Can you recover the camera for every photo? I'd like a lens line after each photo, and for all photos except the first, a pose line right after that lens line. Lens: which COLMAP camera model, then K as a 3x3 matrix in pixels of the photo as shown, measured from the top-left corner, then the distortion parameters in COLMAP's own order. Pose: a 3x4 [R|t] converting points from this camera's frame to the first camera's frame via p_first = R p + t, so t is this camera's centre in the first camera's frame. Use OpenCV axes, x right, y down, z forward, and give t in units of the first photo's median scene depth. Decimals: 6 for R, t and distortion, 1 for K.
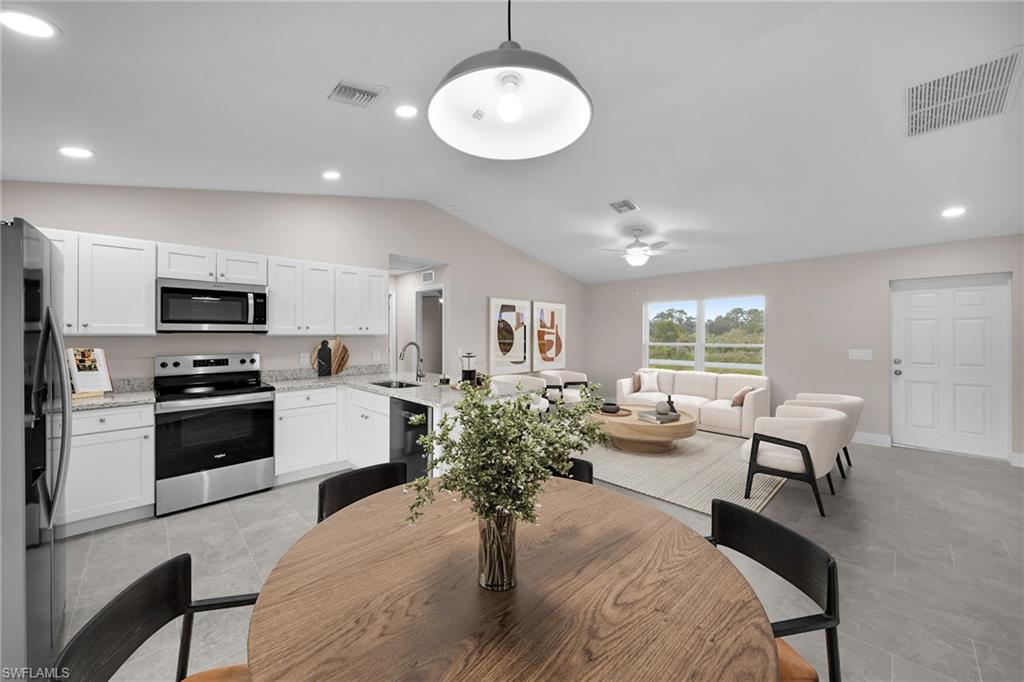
lens RADIAL K [[364.8, 0, 502.7], [0, 364.8, 334.6], [0, 0, 1]] dist [-0.000127, -0.000326]
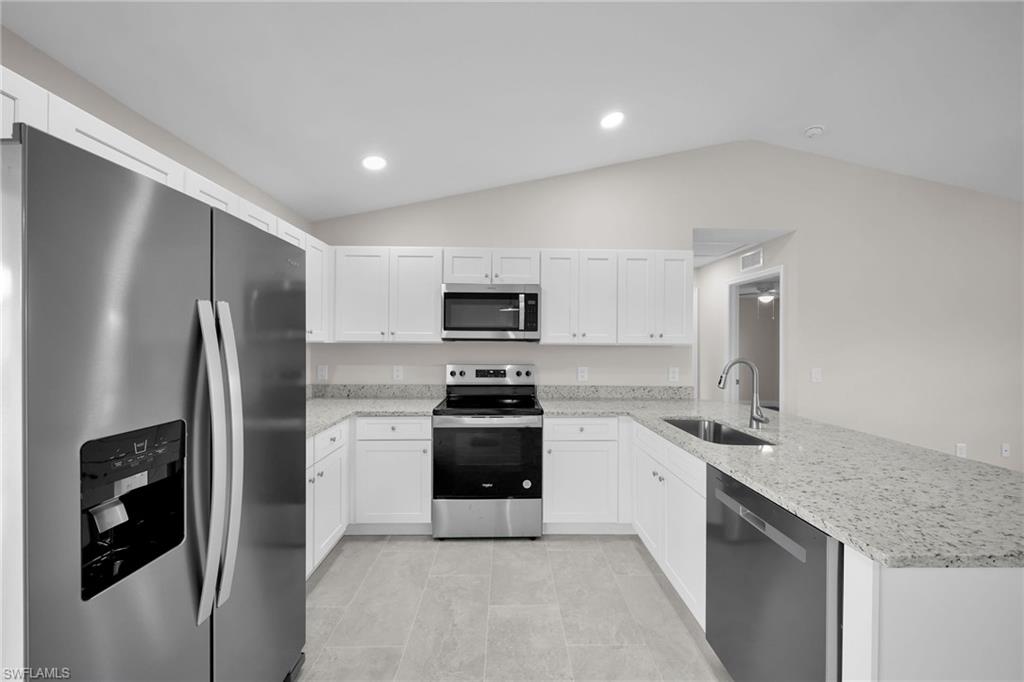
lens RADIAL K [[364.8, 0, 516.9], [0, 364.8, 338.2], [0, 0, 1]] dist [-0.000127, -0.000326]
pose [[0.745967, -0.002521, -0.665978, -0.135706], [-0.007310, 0.999902, -0.011973, -0.001314], [0.665943, 0.013800, 0.745875, 0.354060]]
